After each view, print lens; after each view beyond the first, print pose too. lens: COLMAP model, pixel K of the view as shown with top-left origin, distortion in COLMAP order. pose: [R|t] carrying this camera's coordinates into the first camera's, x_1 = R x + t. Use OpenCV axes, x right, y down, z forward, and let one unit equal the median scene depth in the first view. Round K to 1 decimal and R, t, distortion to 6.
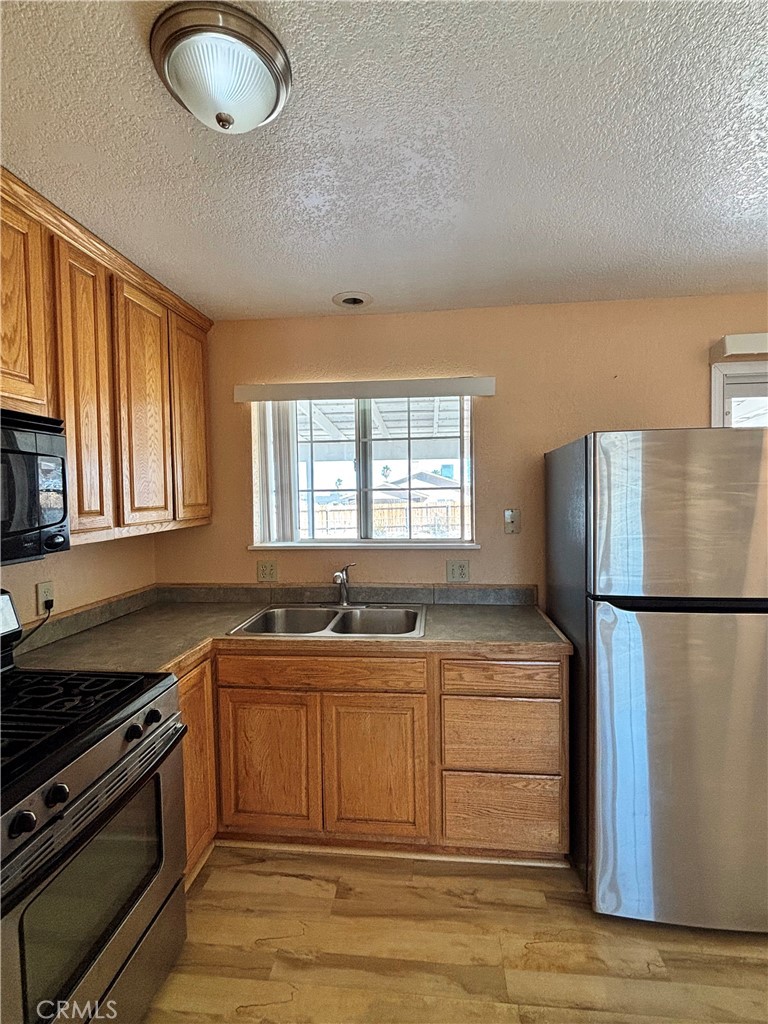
lens RADIAL K [[483.8, 0, 384.0], [0, 483.8, 512.0], [0, 0, 1]] dist [0.000786, 0.000368]
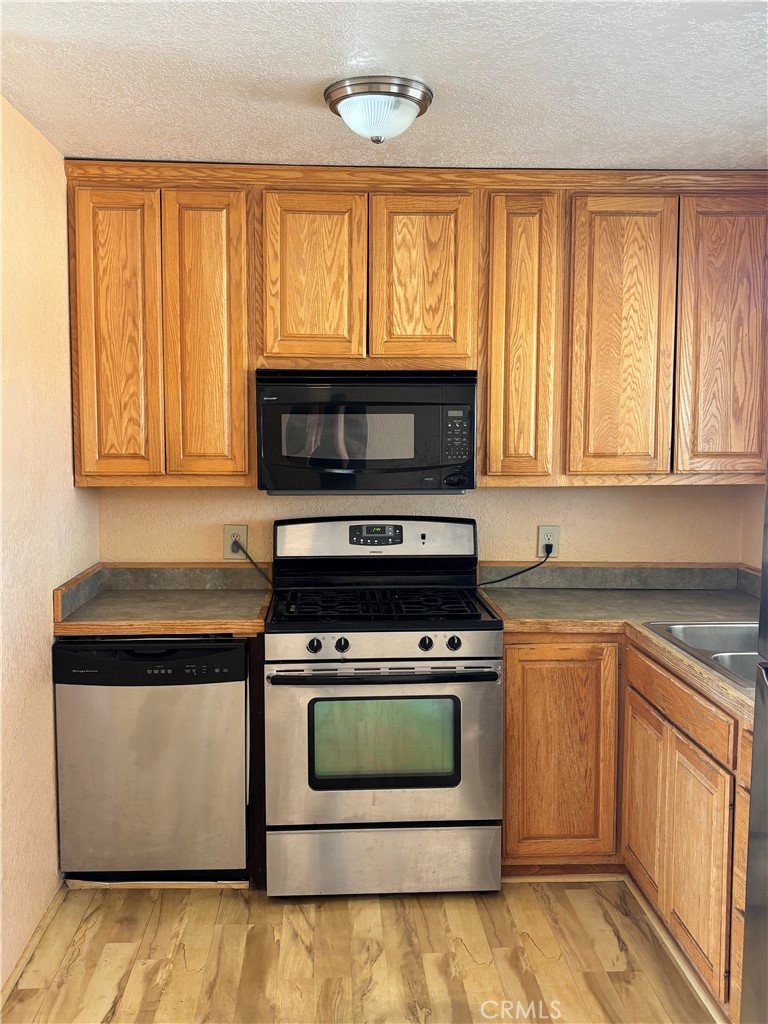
lens RADIAL K [[1013.9, 0, 384.0], [0, 1013.9, 512.0], [0, 0, 1]] dist [-0.001258, 0.000887]
pose [[0.166089, 0.109432, -0.980020, 1.246710], [-0.043594, 0.993667, 0.103568, -0.078882], [0.985147, 0.025521, 0.169808, 0.329160]]
